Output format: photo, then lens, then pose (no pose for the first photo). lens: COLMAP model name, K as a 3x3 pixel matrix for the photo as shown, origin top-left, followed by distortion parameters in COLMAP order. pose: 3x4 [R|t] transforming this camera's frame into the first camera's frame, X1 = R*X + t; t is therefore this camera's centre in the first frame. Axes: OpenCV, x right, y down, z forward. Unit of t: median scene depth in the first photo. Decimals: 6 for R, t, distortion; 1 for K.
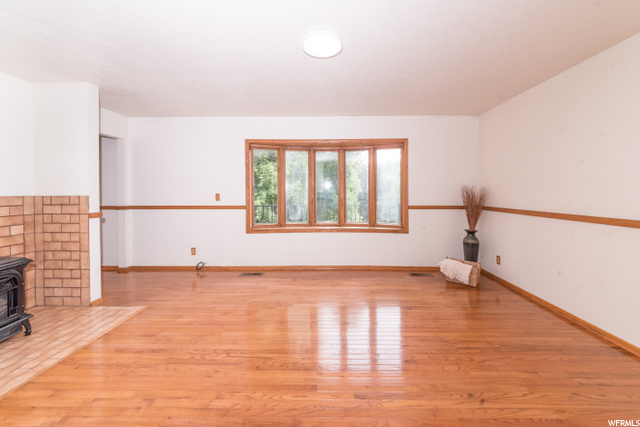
lens RADIAL K [[249.1, 0, 322.4], [0, 249.1, 186.9], [0, 0, 1]] dist [0.000143, 0.000003]
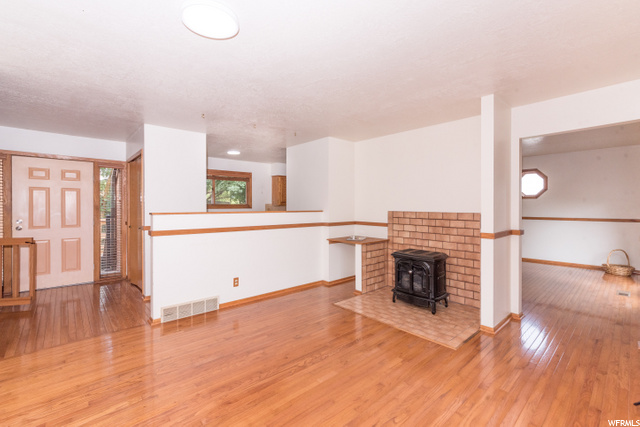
lens RADIAL K [[283.5, 0, 320.0], [0, 283.5, 213.5], [0, 0, 1]] dist [-0.000378, -0.000019]
pose [[-0.724409, 0.017951, -0.689137, 0.310754], [0.001452, 0.999698, 0.024515, 0.007680], [0.689369, 0.016758, -0.724217, 1.652265]]
